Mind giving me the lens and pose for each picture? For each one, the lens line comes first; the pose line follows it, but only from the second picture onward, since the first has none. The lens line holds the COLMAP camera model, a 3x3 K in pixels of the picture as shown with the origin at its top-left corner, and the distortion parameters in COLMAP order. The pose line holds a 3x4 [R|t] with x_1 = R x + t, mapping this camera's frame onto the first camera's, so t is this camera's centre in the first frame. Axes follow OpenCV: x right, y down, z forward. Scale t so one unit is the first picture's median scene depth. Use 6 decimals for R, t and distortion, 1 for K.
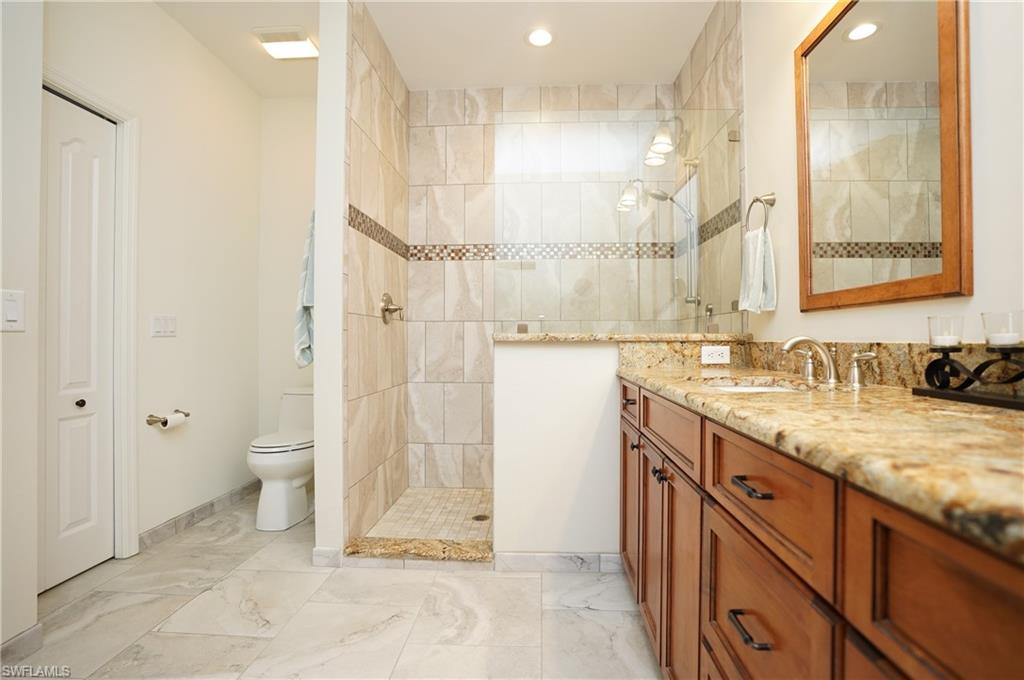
lens RADIAL K [[473.4, 0, 516.4], [0, 473.4, 337.2], [0, 0, 1]] dist [-0.068407, 0.026555]
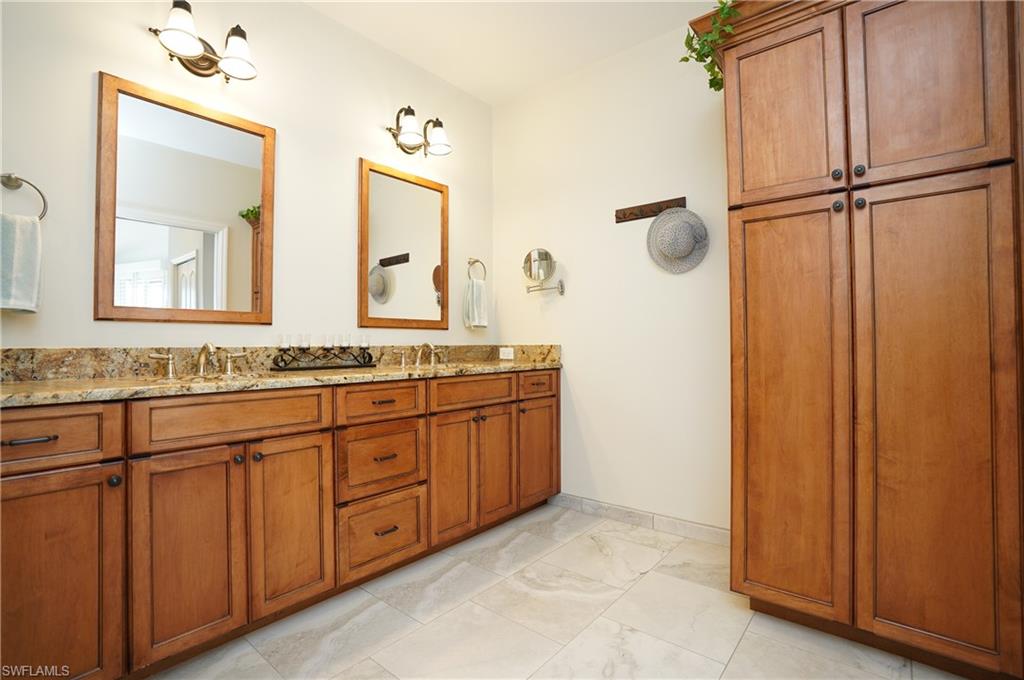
lens RADIAL K [[473.4, 0, 516.4], [0, 473.4, 337.2], [0, 0, 1]] dist [-0.068407, 0.026555]
pose [[-0.797086, 0.013212, 0.603721, -1.139093], [0.002331, 0.999821, -0.018802, 0.010904], [-0.603861, -0.013579, -0.796974, 1.815513]]
